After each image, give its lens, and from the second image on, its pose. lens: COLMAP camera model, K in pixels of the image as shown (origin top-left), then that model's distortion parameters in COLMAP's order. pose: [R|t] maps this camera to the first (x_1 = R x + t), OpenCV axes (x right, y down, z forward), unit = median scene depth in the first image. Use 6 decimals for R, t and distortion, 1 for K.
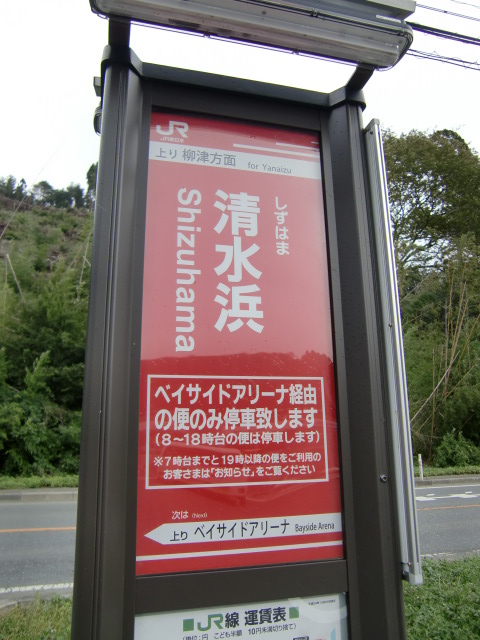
lens RADIAL K [[495.7, 0, 240.0], [0, 495.7, 320.0], [0, 0, 1]] dist [-0.080969, 0.004689]
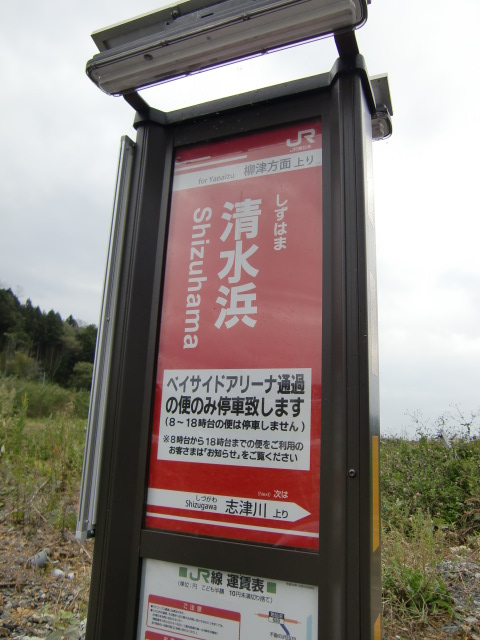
lens RADIAL K [[472.0, 0, 240.0], [0, 472.0, 320.0], [0, 0, 1]] dist [-0.083242, -0.001646]
pose [[0.791766, -0.084654, -0.604930, 0.632776], [0.090701, 0.995665, -0.020619, 0.028677], [0.604053, -0.038543, 0.796011, 0.166794]]
